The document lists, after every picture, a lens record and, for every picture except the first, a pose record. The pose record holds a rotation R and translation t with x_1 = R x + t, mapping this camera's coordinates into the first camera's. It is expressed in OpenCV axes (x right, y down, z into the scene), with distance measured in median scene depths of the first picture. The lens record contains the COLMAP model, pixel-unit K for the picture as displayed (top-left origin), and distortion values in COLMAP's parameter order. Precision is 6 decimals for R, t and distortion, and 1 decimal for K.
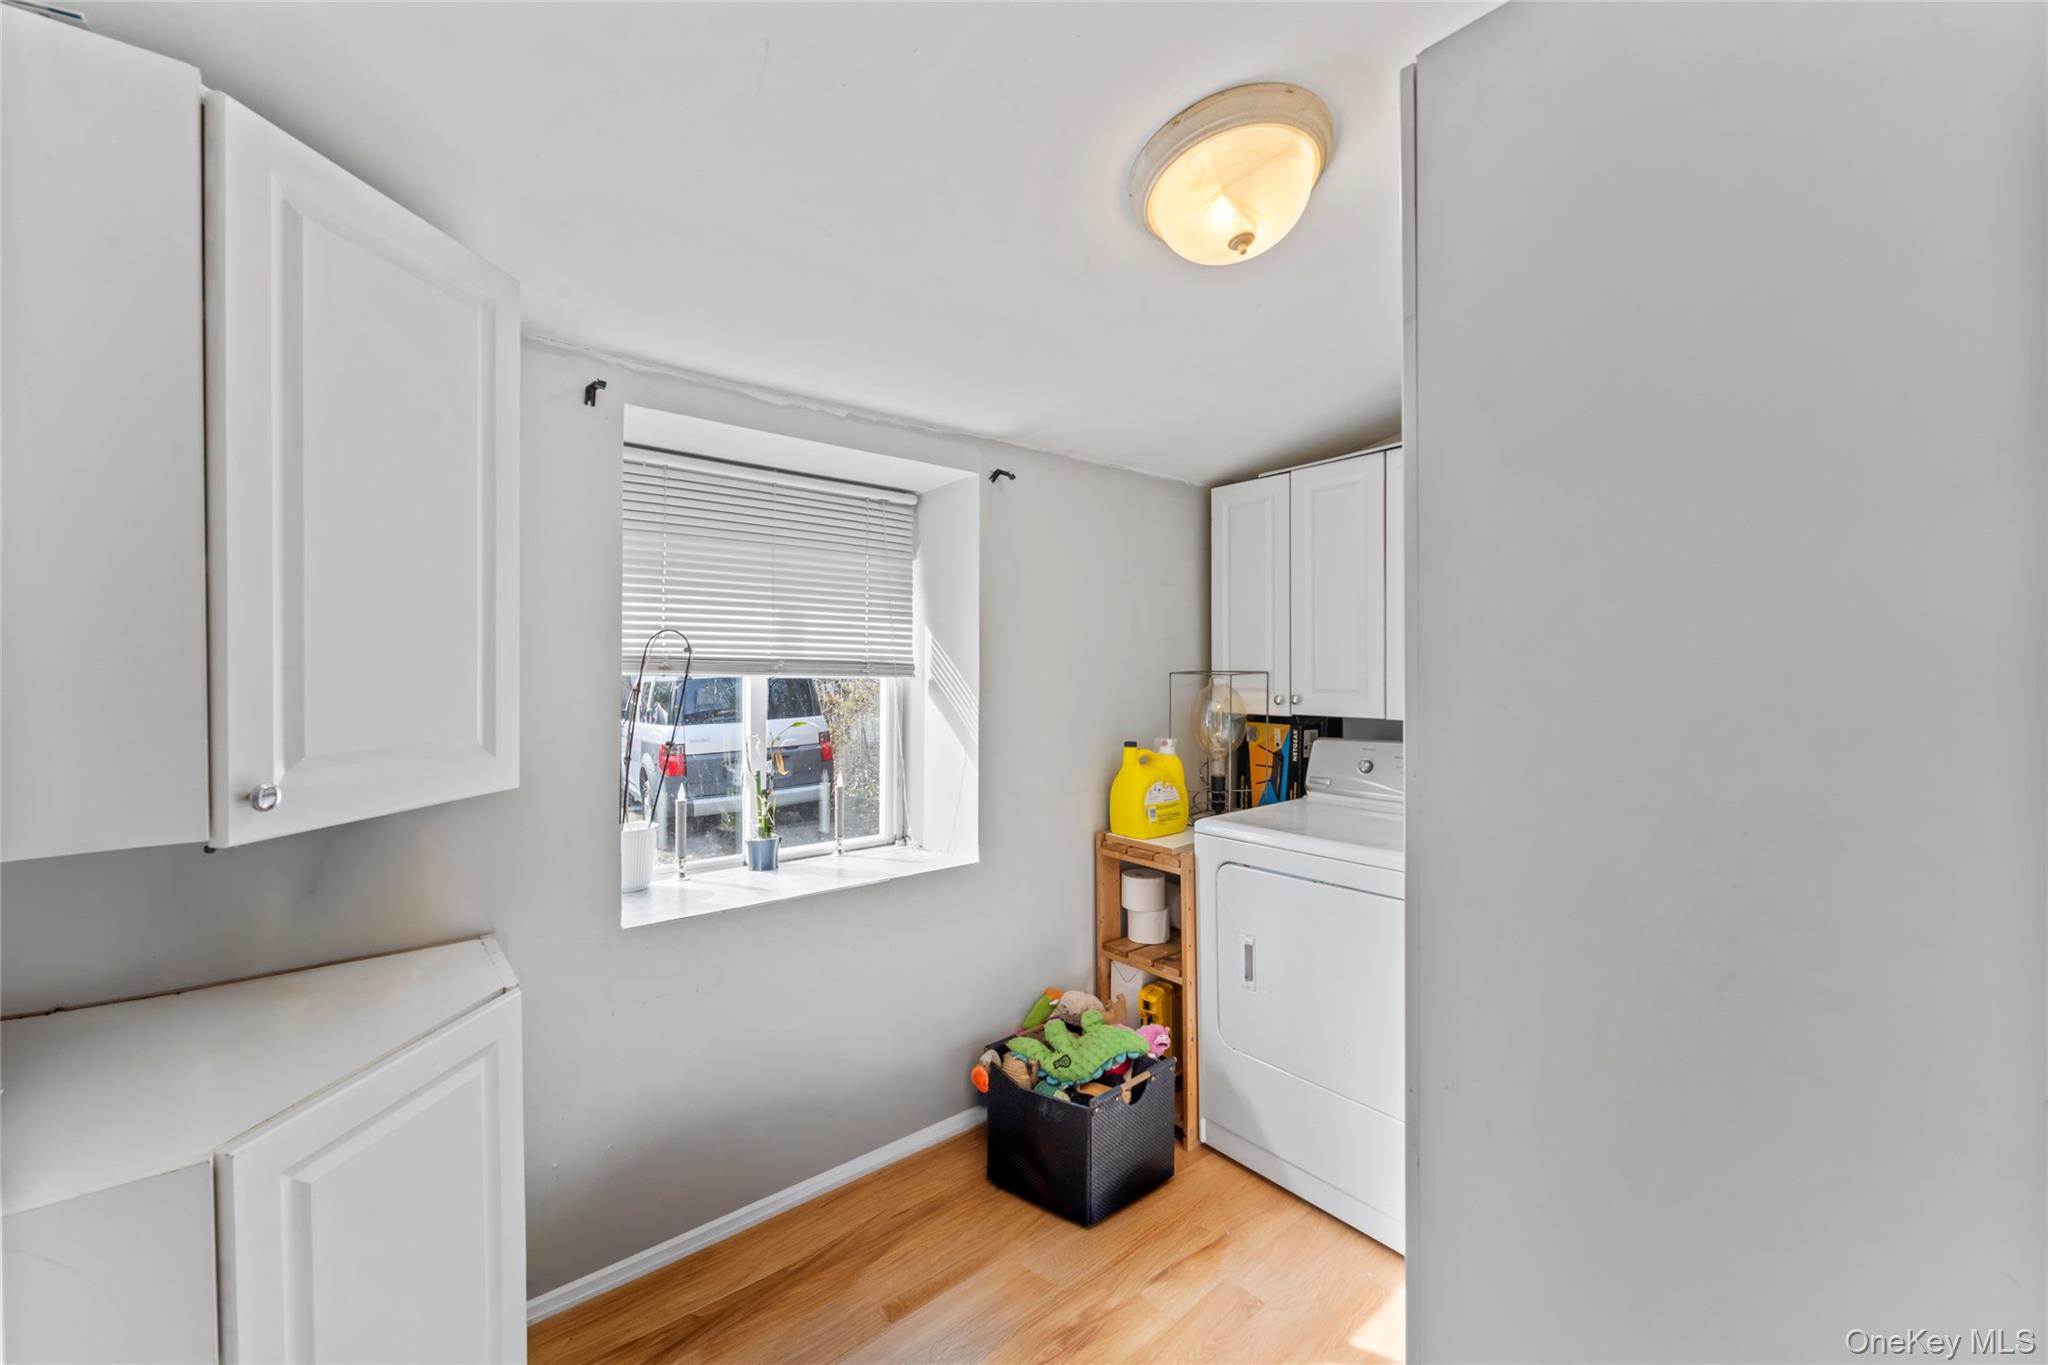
lens RADIAL K [[820.7, 0, 1024.9], [0, 820.7, 678.7], [0, 0, 1]] dist [-0.002246, -0.000453]
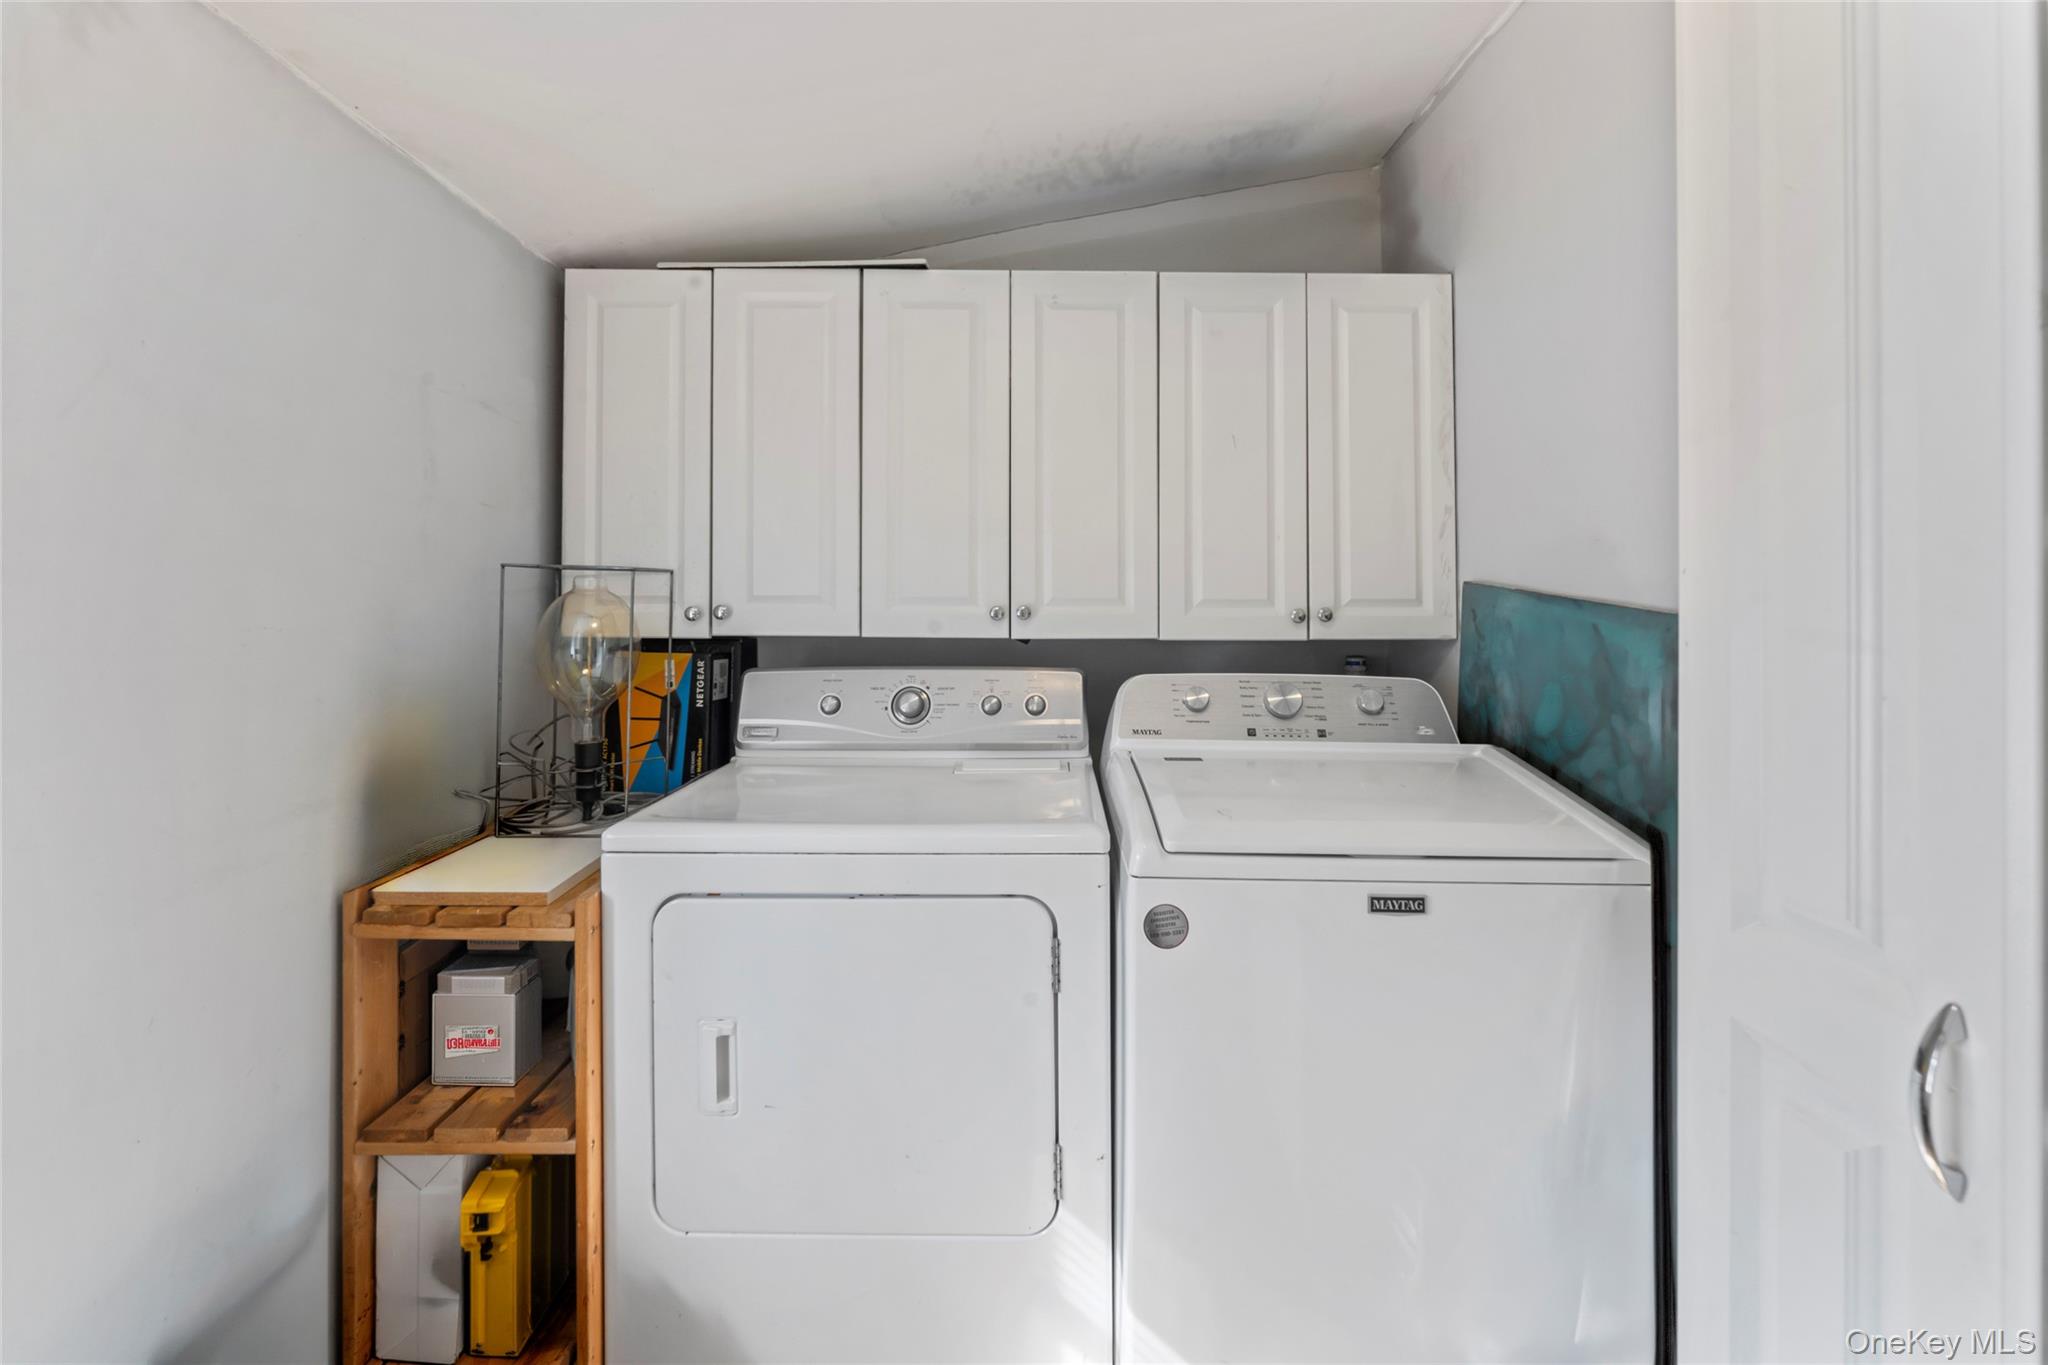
lens RADIAL K [[862.6, 0, 1021.5], [0, 862.6, 590.3], [0, 0, 1]] dist [0.000476, 0.000107]
pose [[0.630998, 0.023551, 0.775427, -0.055792], [0.000026, 0.999538, -0.030379, 0.029062], [-0.775784, 0.019189, 0.630706, 0.381687]]
